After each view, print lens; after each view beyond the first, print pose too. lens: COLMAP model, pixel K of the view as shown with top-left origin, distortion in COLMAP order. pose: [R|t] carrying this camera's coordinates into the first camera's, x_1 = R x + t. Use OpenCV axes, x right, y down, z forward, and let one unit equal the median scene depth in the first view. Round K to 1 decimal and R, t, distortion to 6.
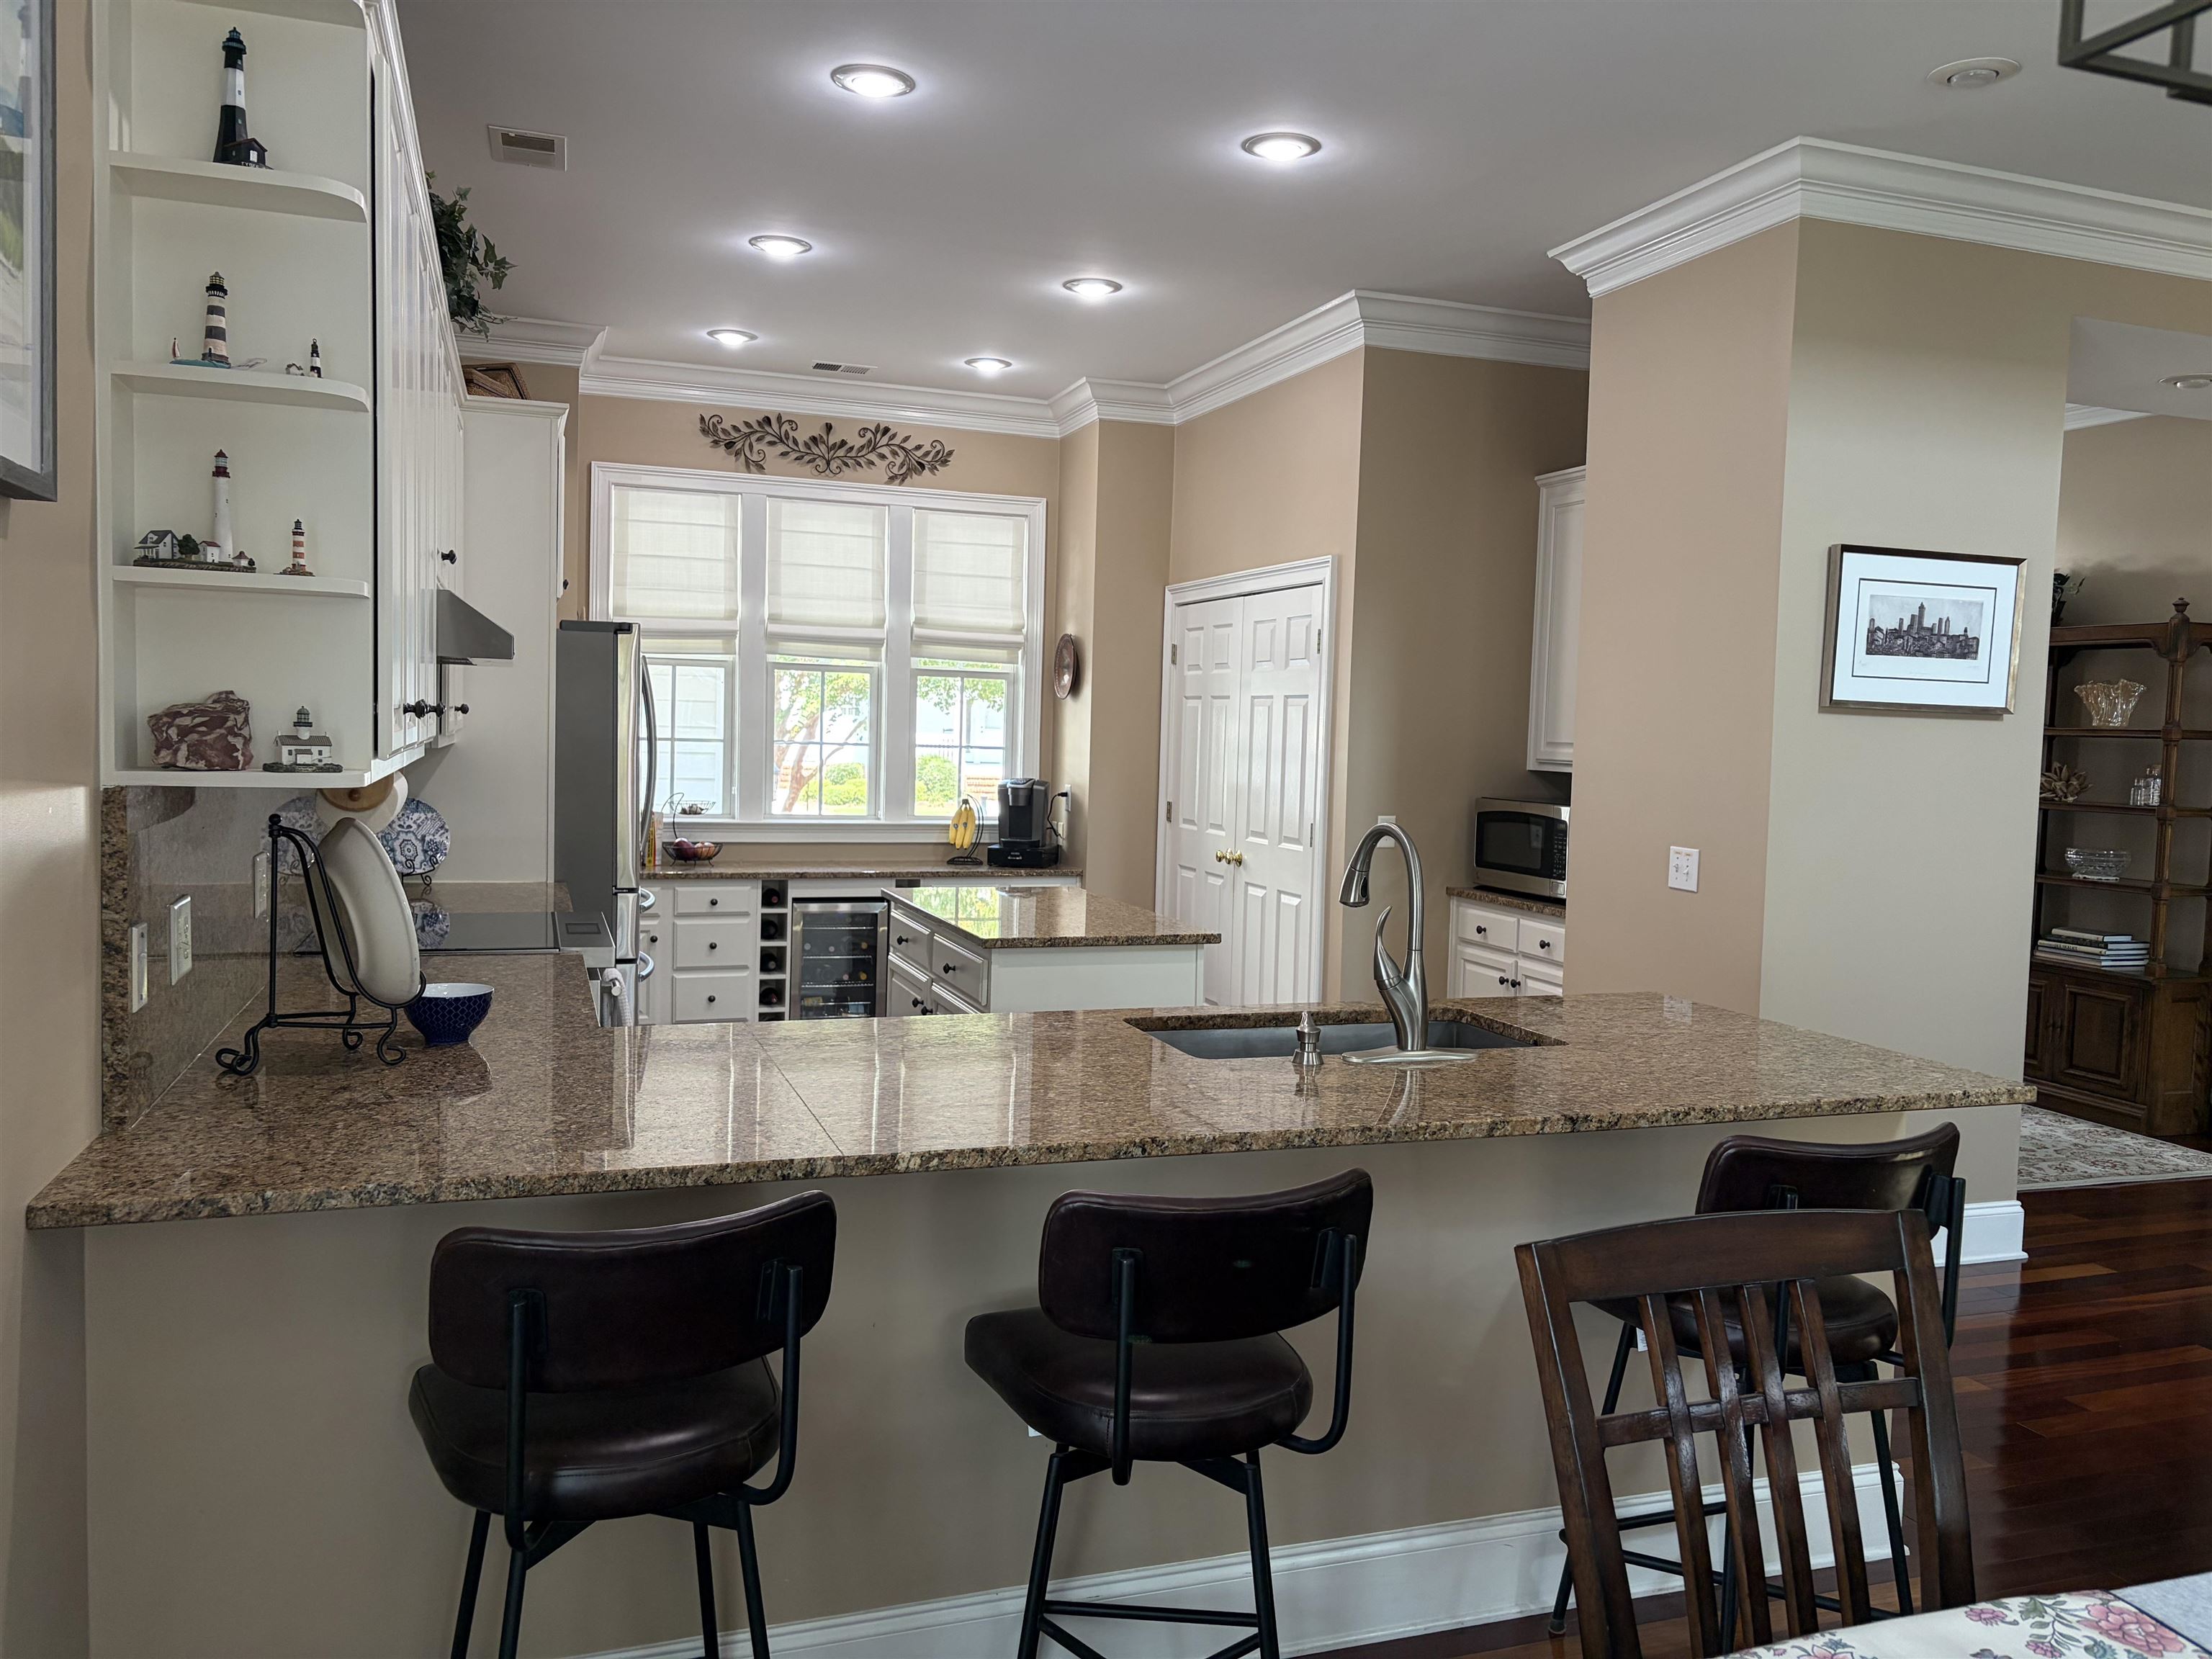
lens RADIAL K [[1626.8, 0, 1106.0], [0, 1626.8, 829.5], [0, 0, 1]] dist [0.100671, -0.190820]
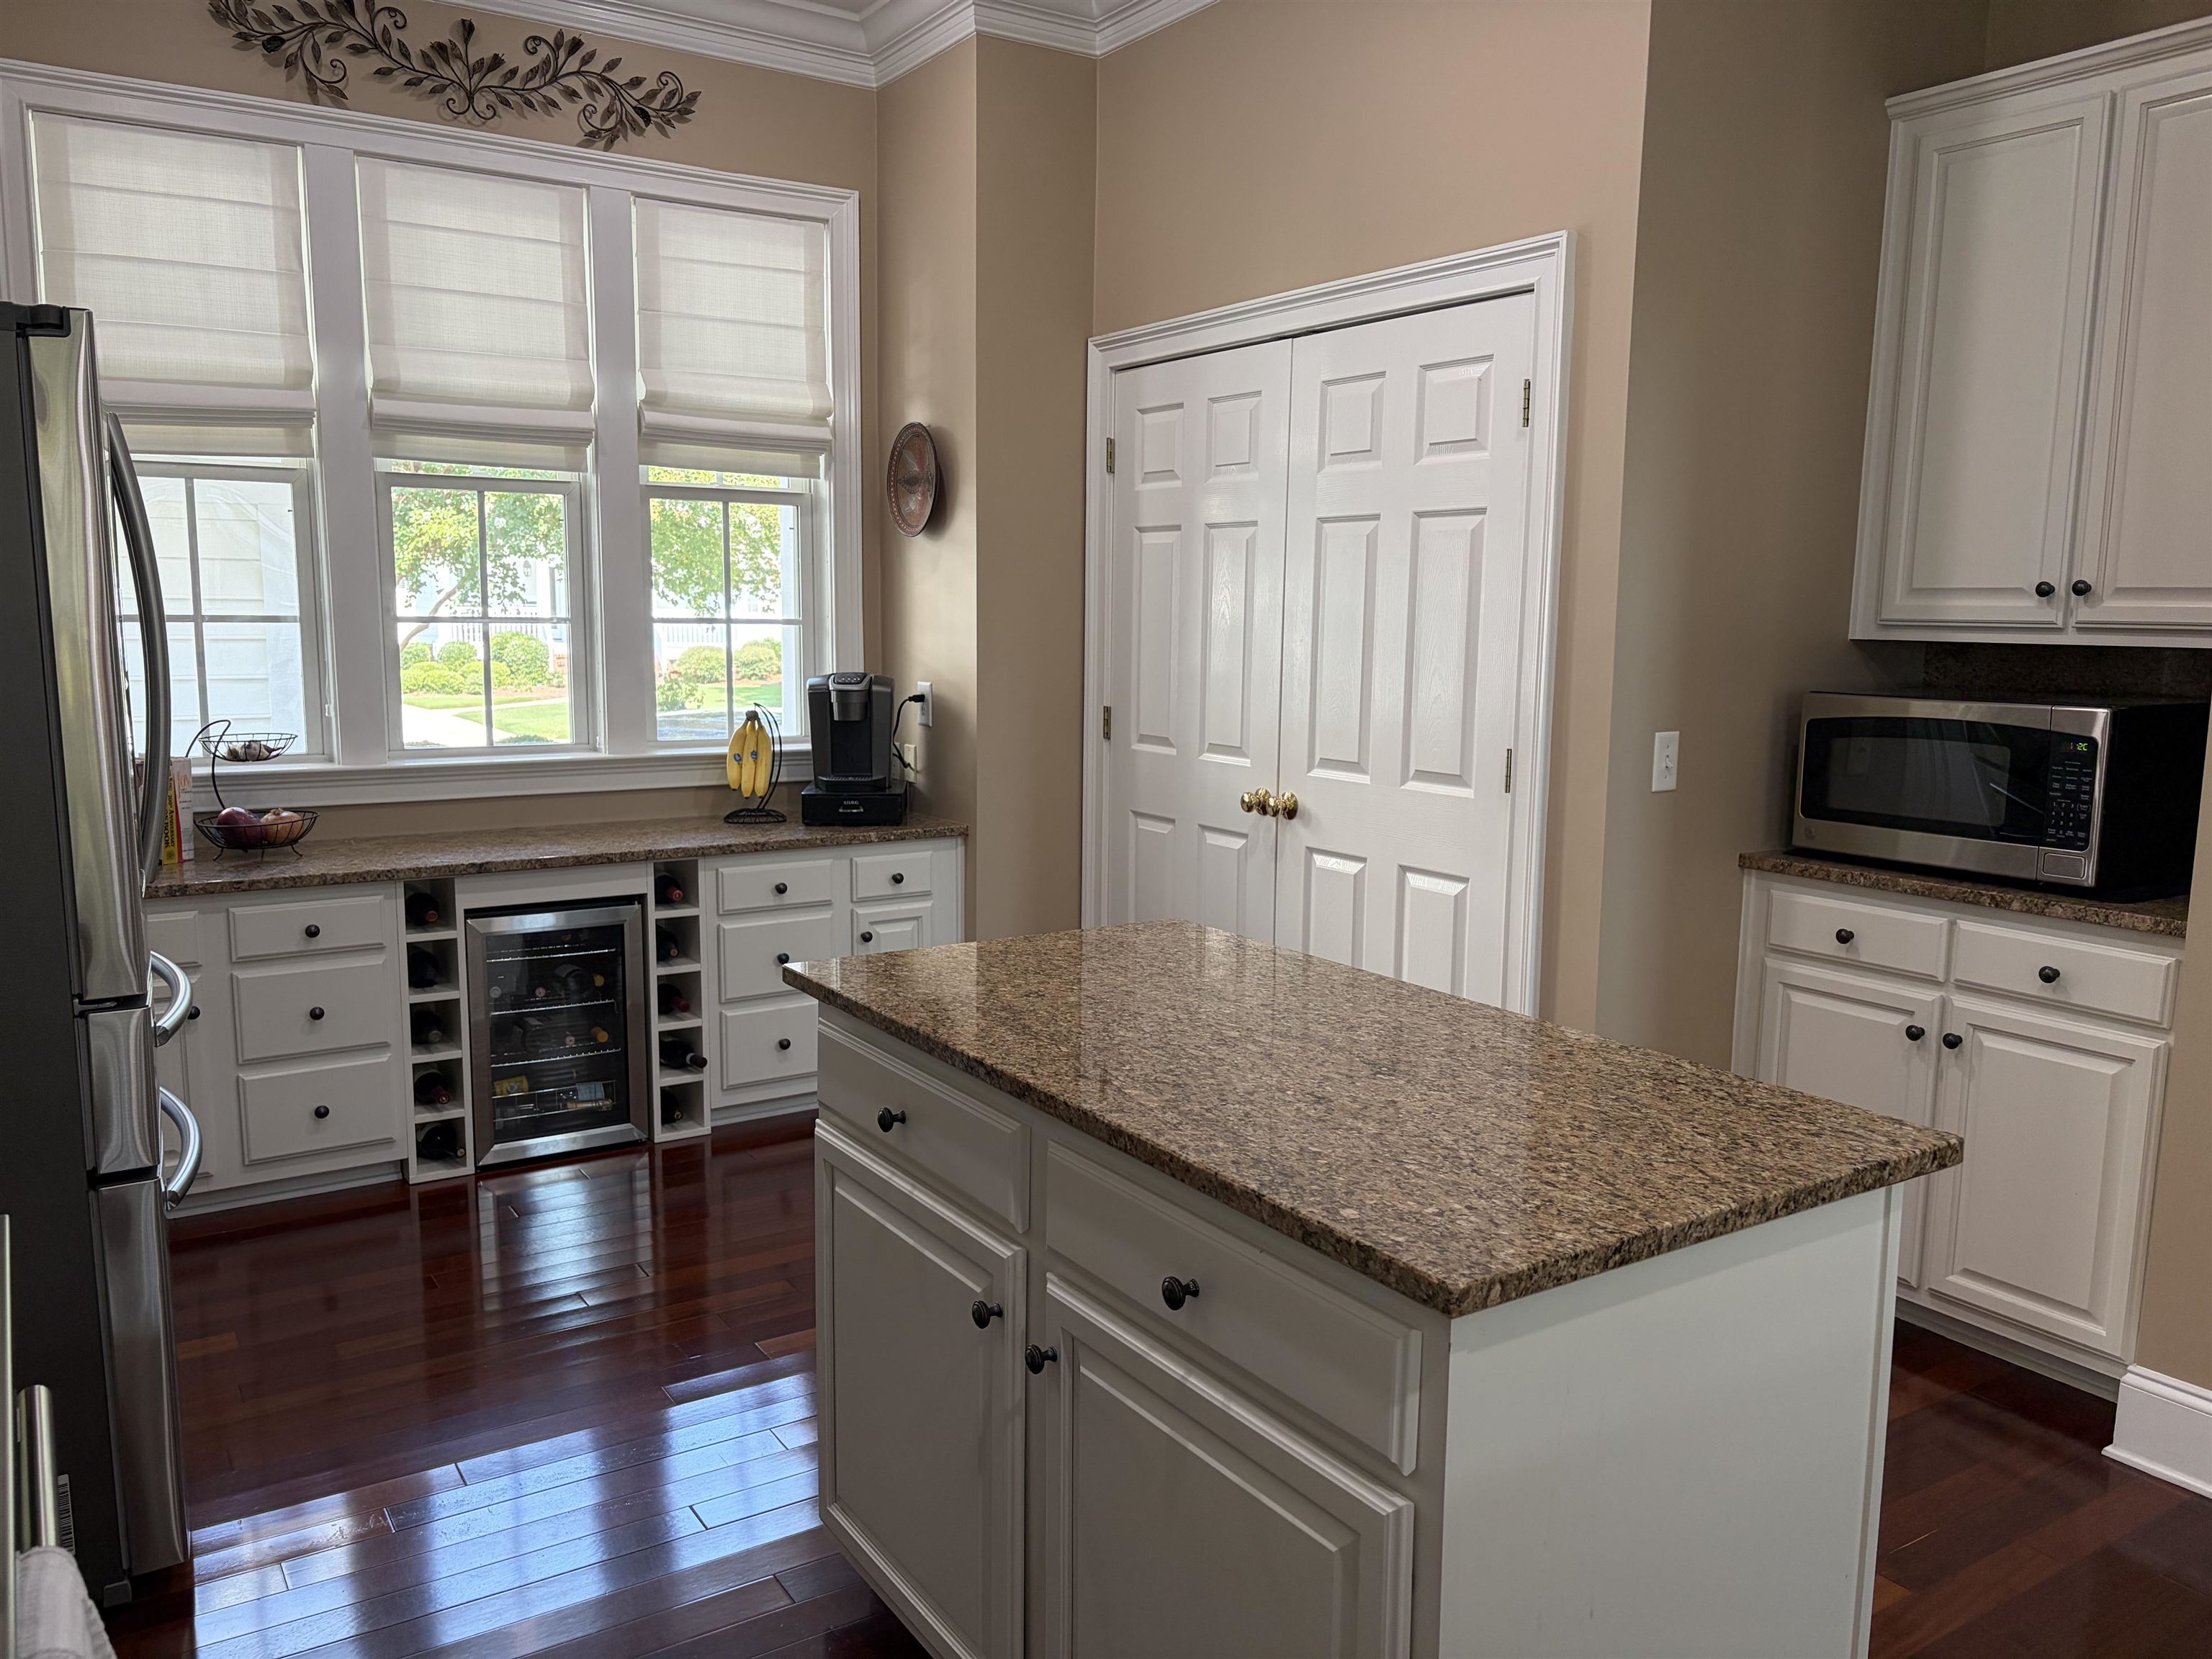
lens RADIAL K [[1670.6, 0, 1104.4], [0, 1670.6, 858.0], [0, 0, 1]] dist [0.002877, -0.002398]
pose [[0.971390, -0.053681, 0.231344, -0.108345], [0.031773, 0.994737, 0.097407, -0.021154], [-0.235355, -0.087269, 0.967983, 0.397631]]
